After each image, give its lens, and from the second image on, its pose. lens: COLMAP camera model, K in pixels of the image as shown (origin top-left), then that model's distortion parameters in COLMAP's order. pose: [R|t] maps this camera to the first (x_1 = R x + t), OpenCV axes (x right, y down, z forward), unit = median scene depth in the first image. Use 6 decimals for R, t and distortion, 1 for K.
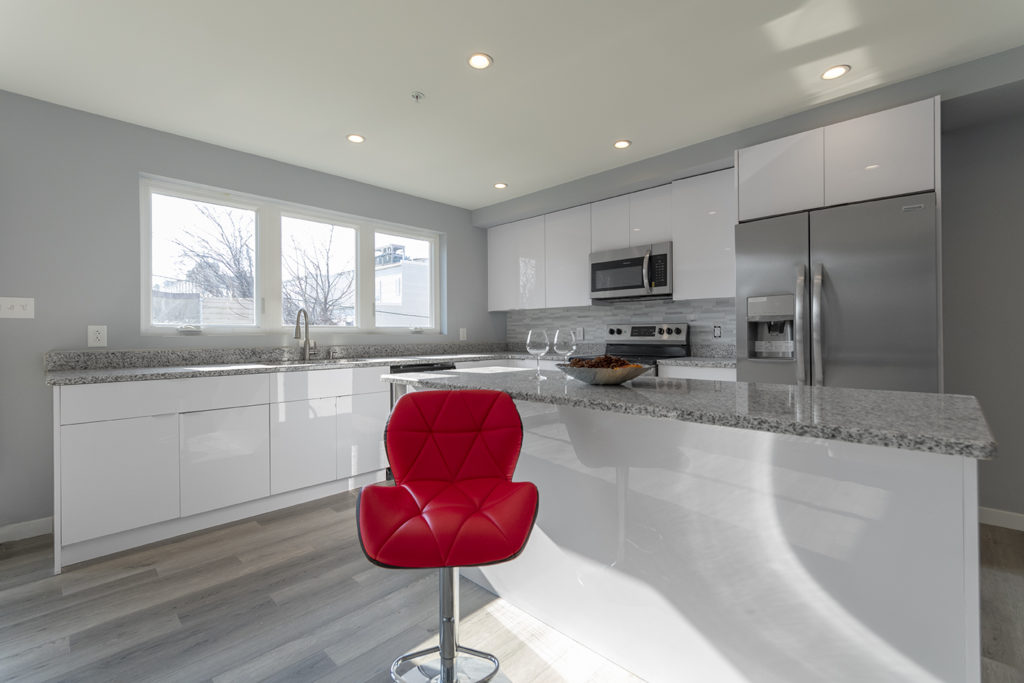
lens RADIAL K [[469.9, 0, 513.4], [0, 469.9, 336.5], [0, 0, 1]] dist [-0.002768, 0.001707]
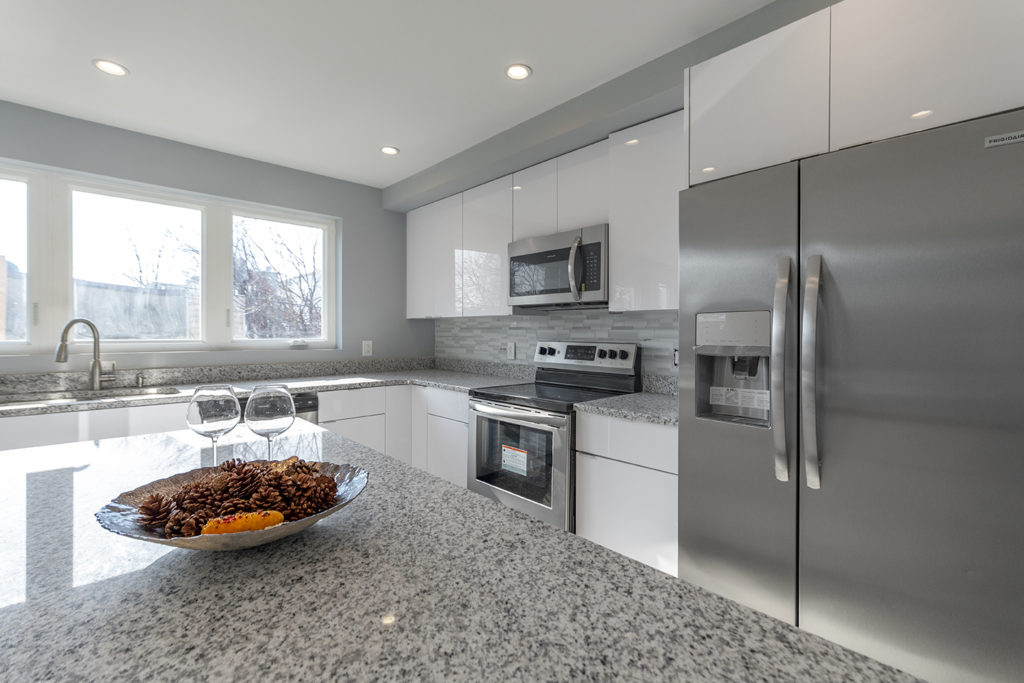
lens RADIAL K [[469.9, 0, 513.3], [0, 469.9, 337.2], [0, 0, 1]] dist [-0.002768, 0.001707]
pose [[0.998373, 0.012308, -0.055675, 0.241630], [-0.011892, 0.999899, 0.007806, -0.043468], [0.055765, -0.007132, 0.998418, 0.318461]]
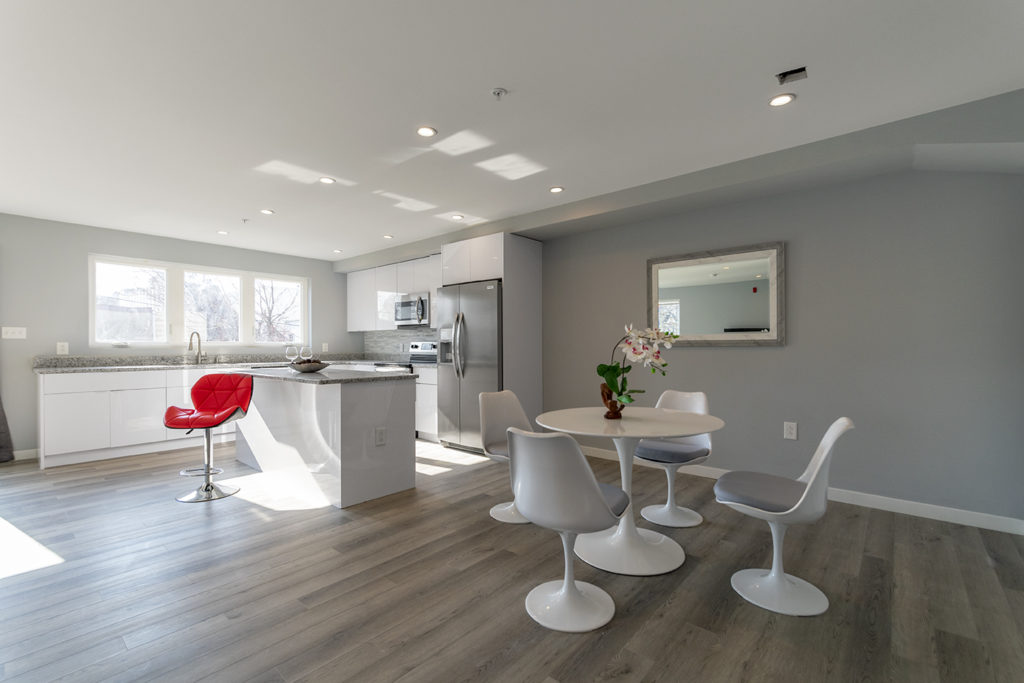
lens RADIAL K [[469.9, 0, 524.4], [0, 469.9, 353.4], [0, 0, 1]] dist [-0.002768, 0.001707]
pose [[0.998102, 0.004302, 0.061435, 0.570128], [-0.005065, 0.999912, 0.012266, -0.010024], [-0.061377, -0.012554, 0.998036, -0.670482]]
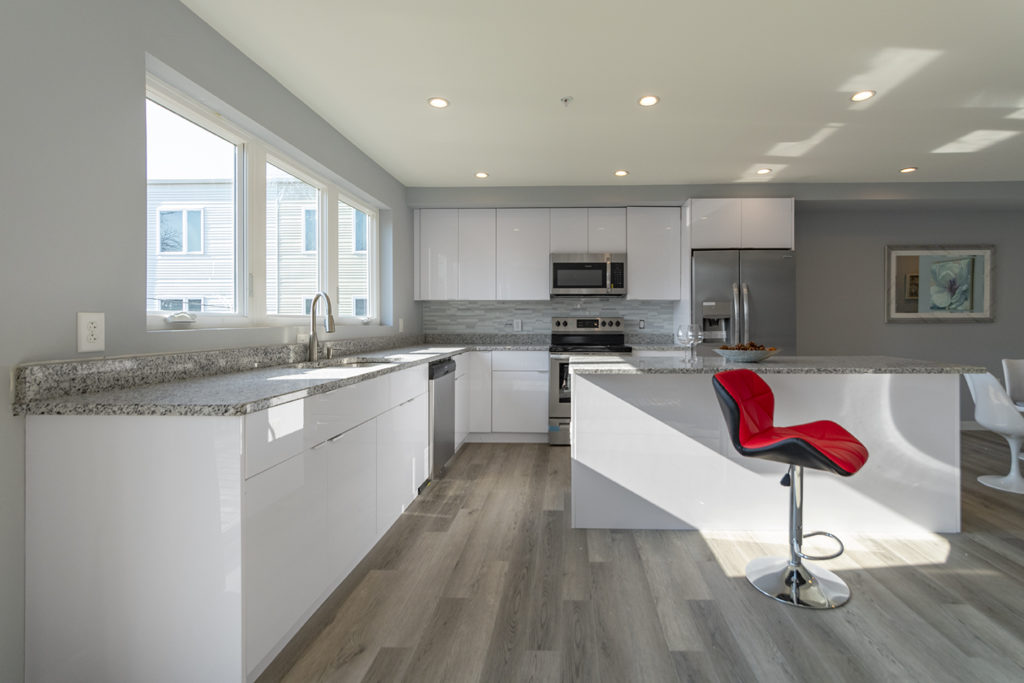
lens RADIAL K [[469.9, 0, 579.4], [0, 469.9, 332.8], [0, 0, 1]] dist [-0.002768, 0.001707]
pose [[0.720587, -0.010760, 0.693281, -0.651836], [-0.000076, 0.999878, 0.015598, -0.006350], [-0.693365, -0.011293, 0.720498, 0.162812]]
